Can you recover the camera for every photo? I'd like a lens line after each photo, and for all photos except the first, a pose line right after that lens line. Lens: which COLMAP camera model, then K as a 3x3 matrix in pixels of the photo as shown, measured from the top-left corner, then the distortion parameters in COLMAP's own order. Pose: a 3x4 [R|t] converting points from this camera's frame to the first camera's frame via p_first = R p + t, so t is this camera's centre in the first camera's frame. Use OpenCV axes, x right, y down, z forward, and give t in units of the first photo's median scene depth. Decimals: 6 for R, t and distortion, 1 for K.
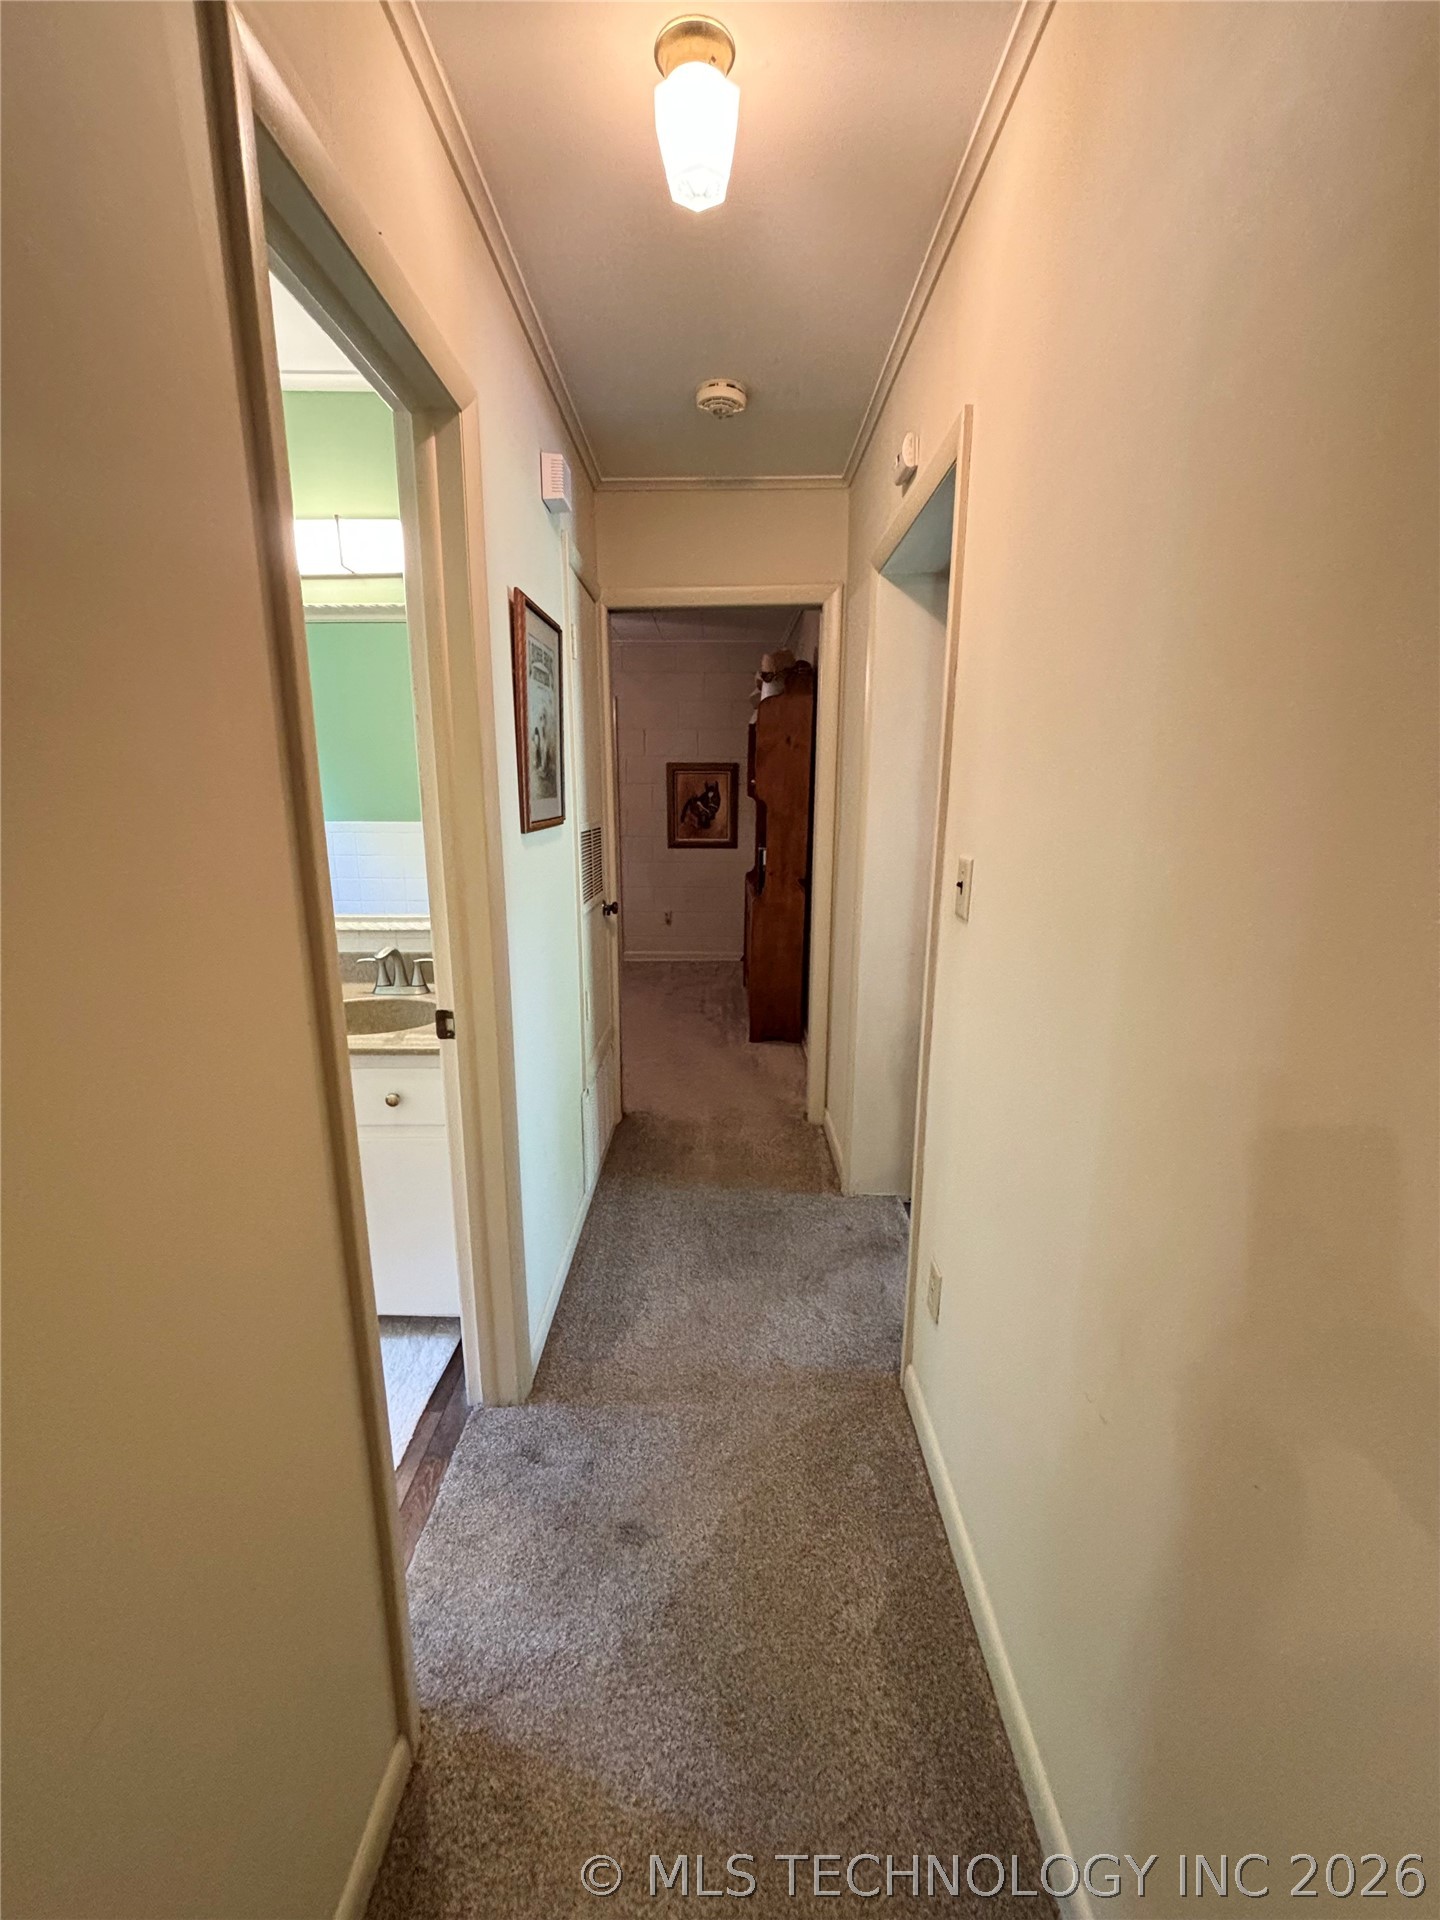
lens RADIAL K [[770.7, 0, 720.0], [0, 770.7, 960.0], [0, 0, 1]] dist [0.001593, -0.000053]
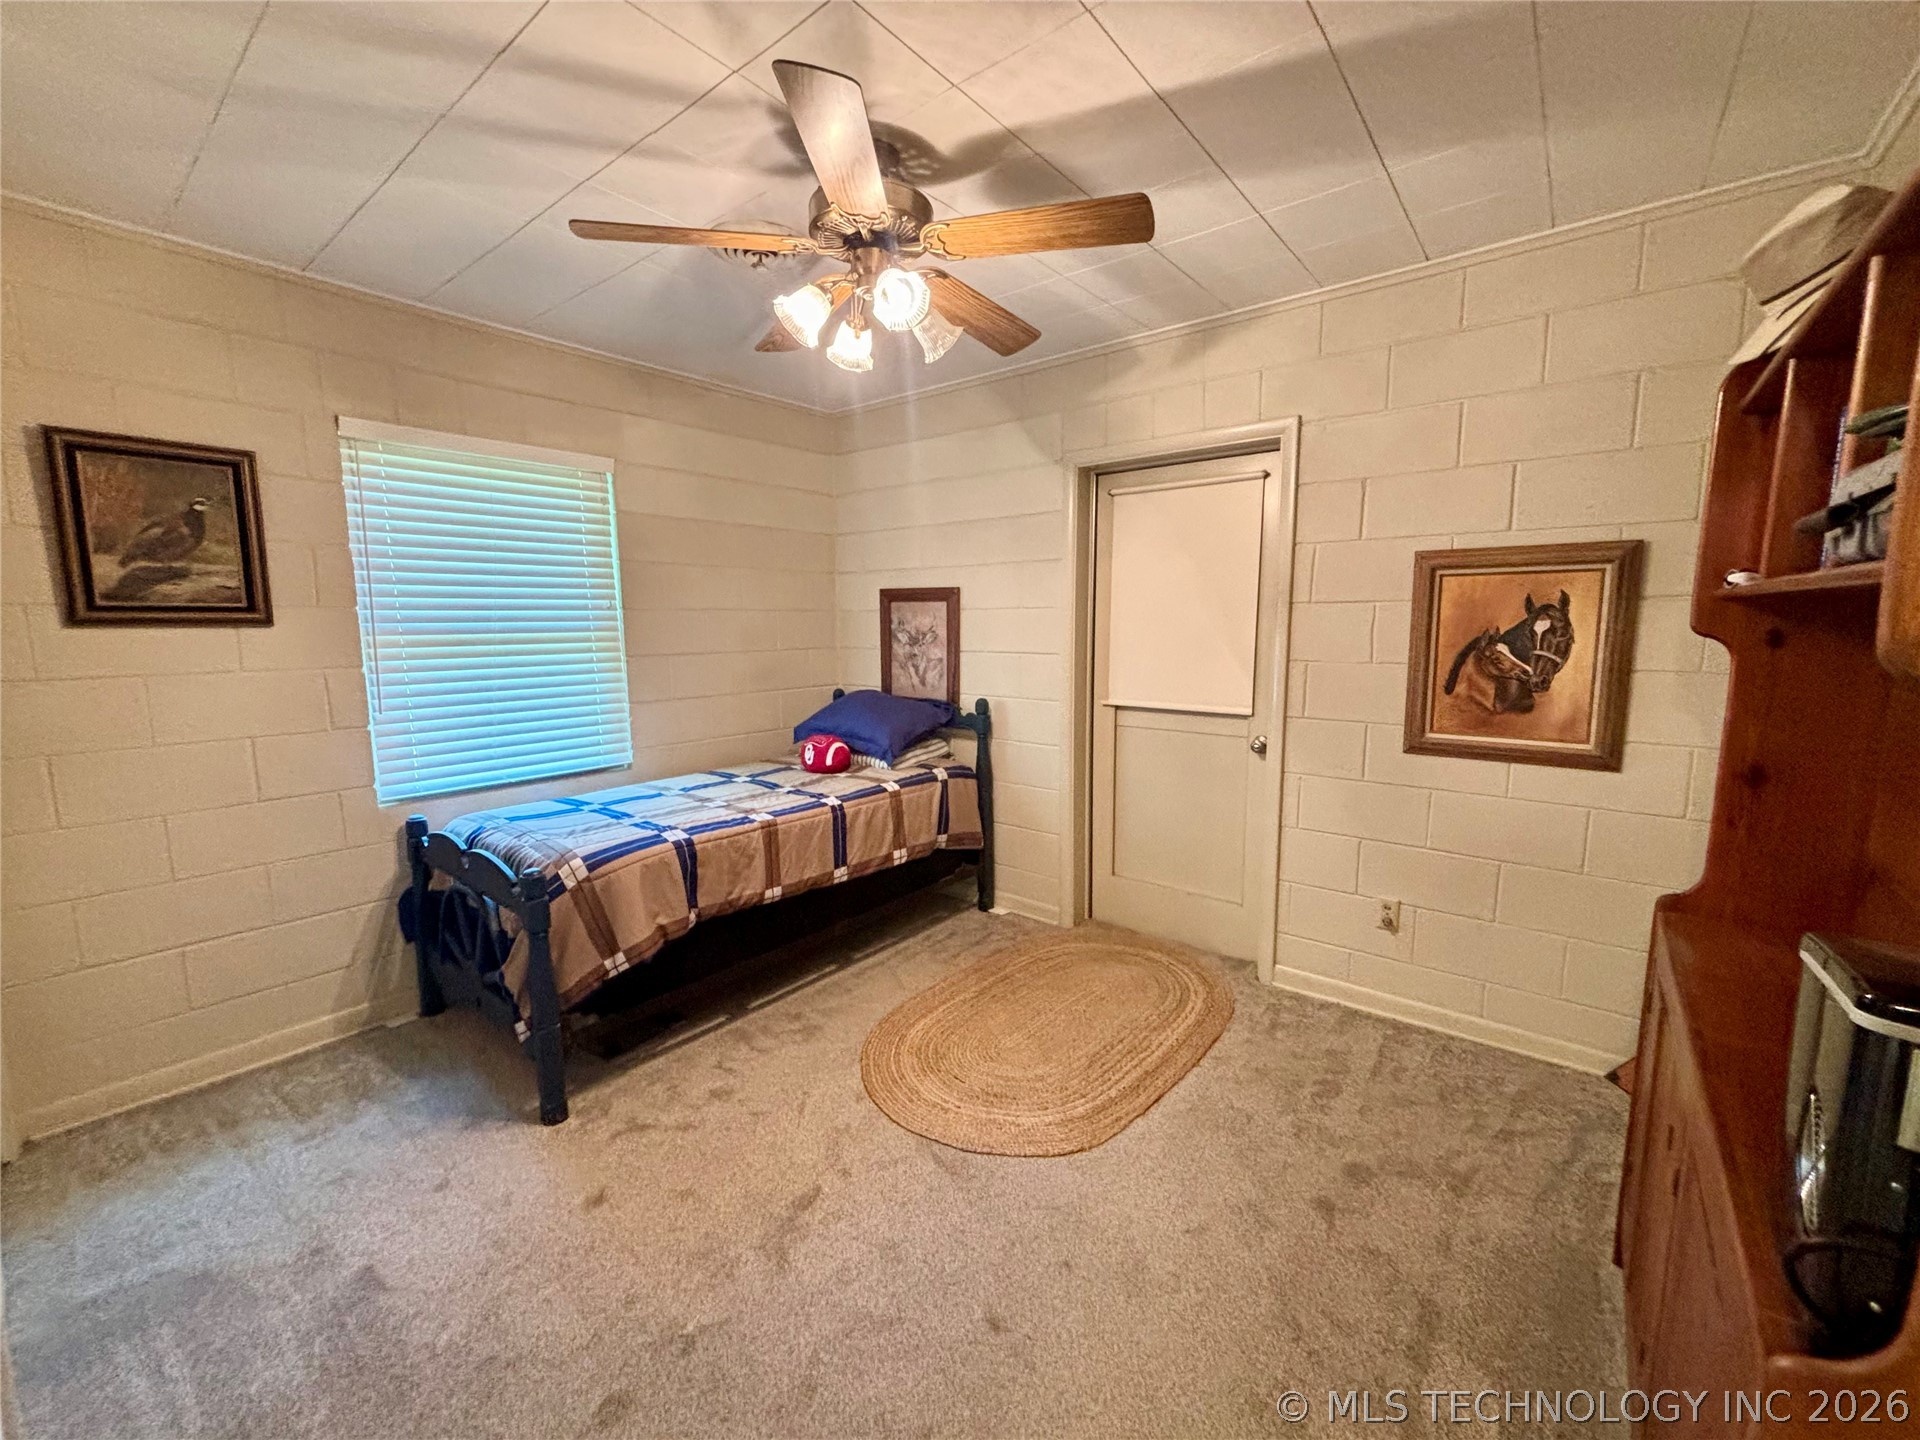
lens RADIAL K [[770.7, 0, 960.0], [0, 770.7, 720.0], [0, 0, 1]] dist [0.001593, -0.000053]
pose [[0.779793, 0.069296, -0.622190, 0.004145], [-0.127350, 0.990633, -0.049278, -0.113241], [0.612947, 0.117662, 0.781314, 0.530207]]
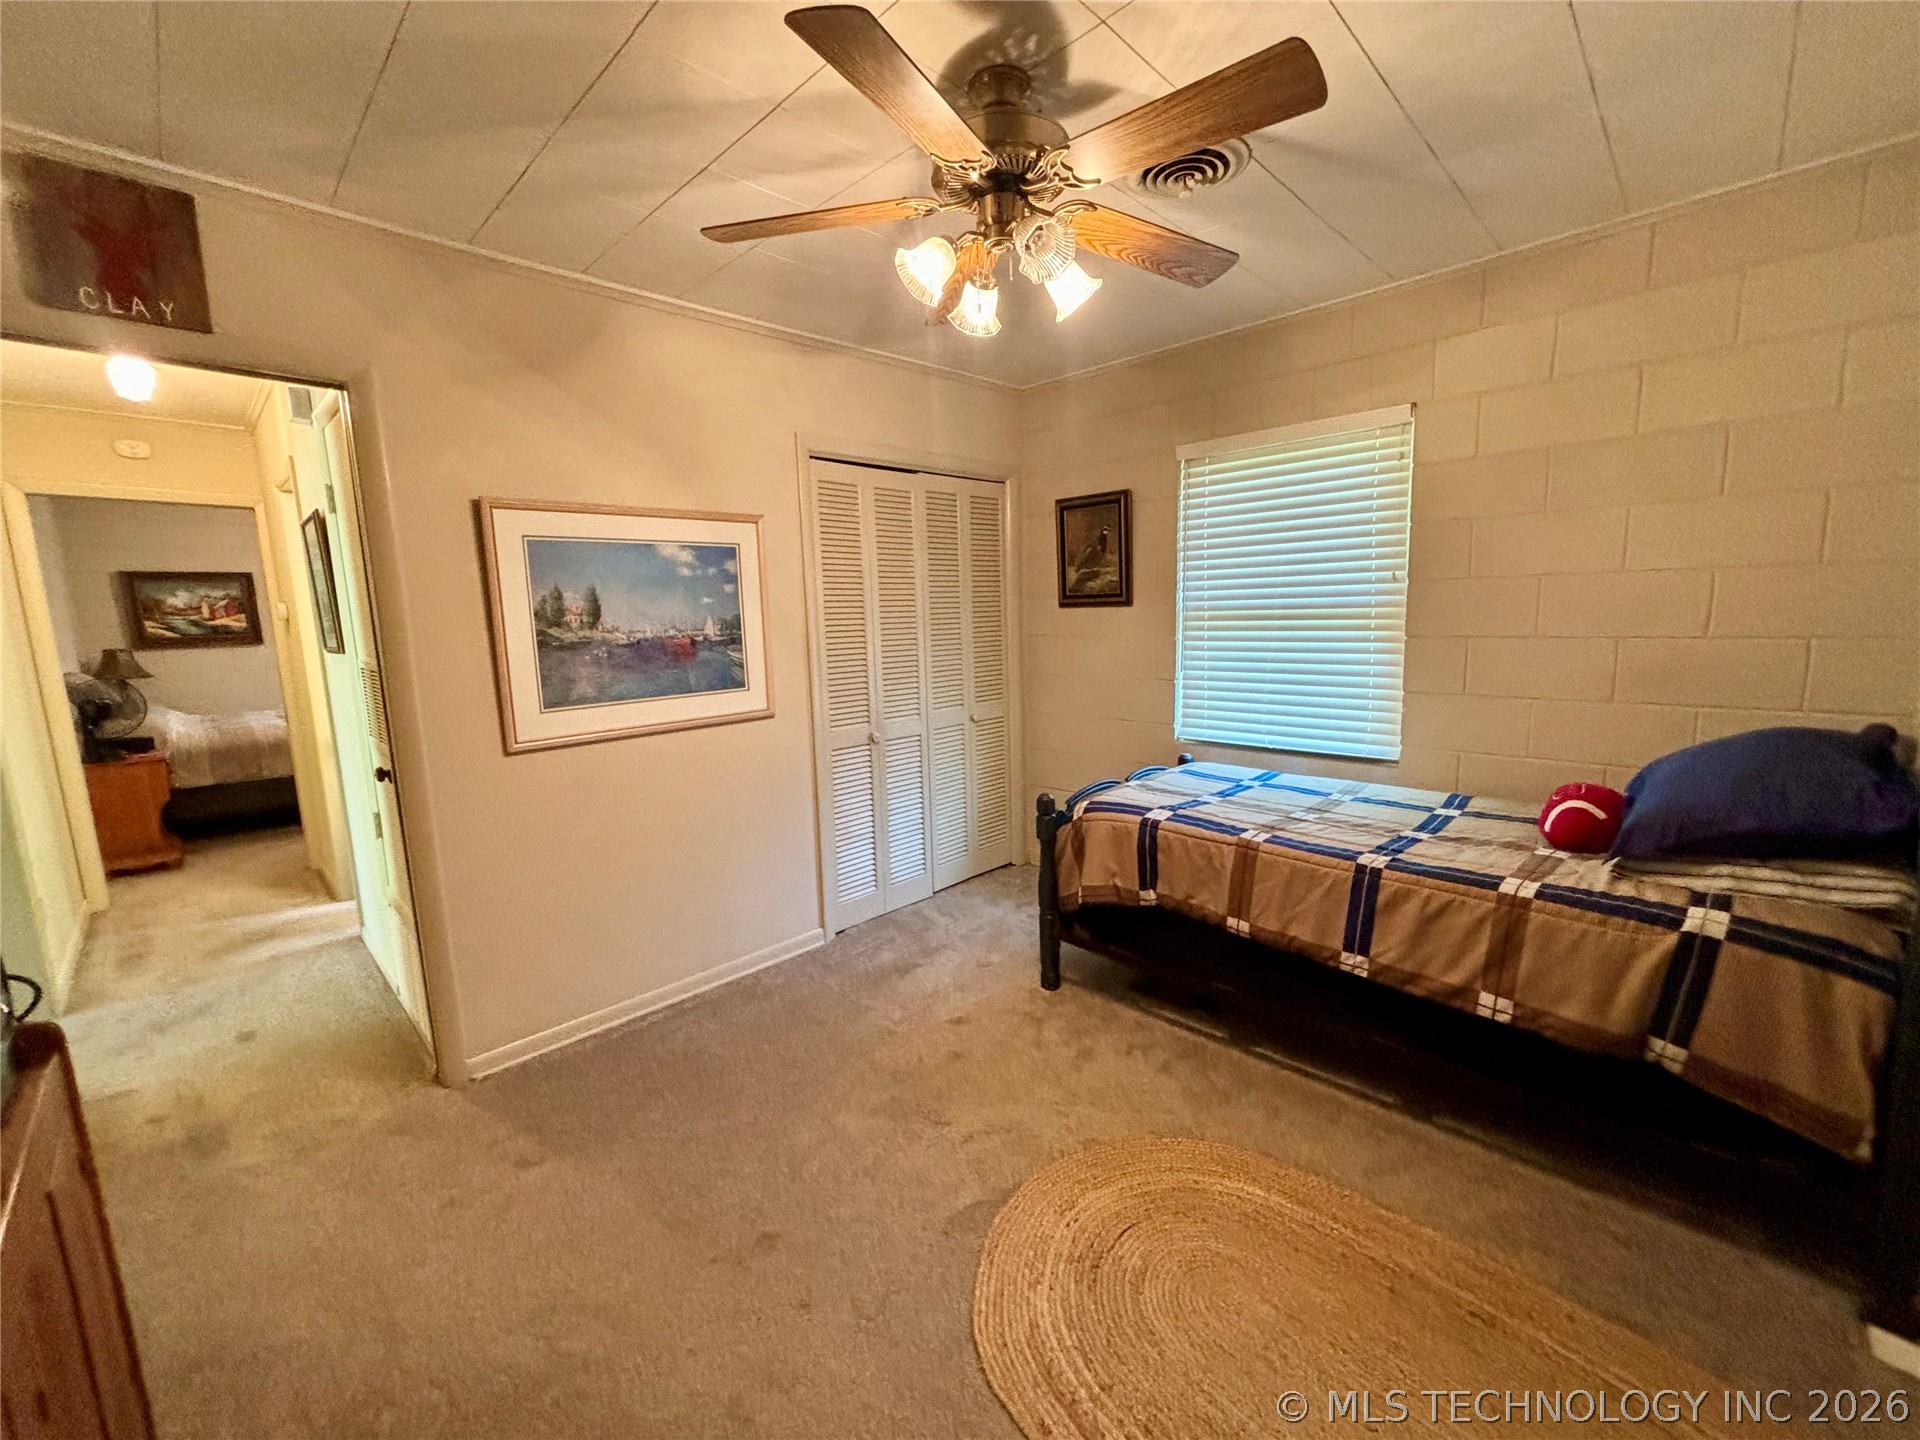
lens RADIAL K [[770.7, 0, 960.0], [0, 770.7, 720.0], [0, 0, 1]] dist [0.001593, -0.000053]
pose [[-0.701653, 0.118848, -0.702537, -0.006328], [-0.130219, 0.947995, 0.290428, -0.265313], [0.700519, 0.295263, -0.649687, 1.187762]]
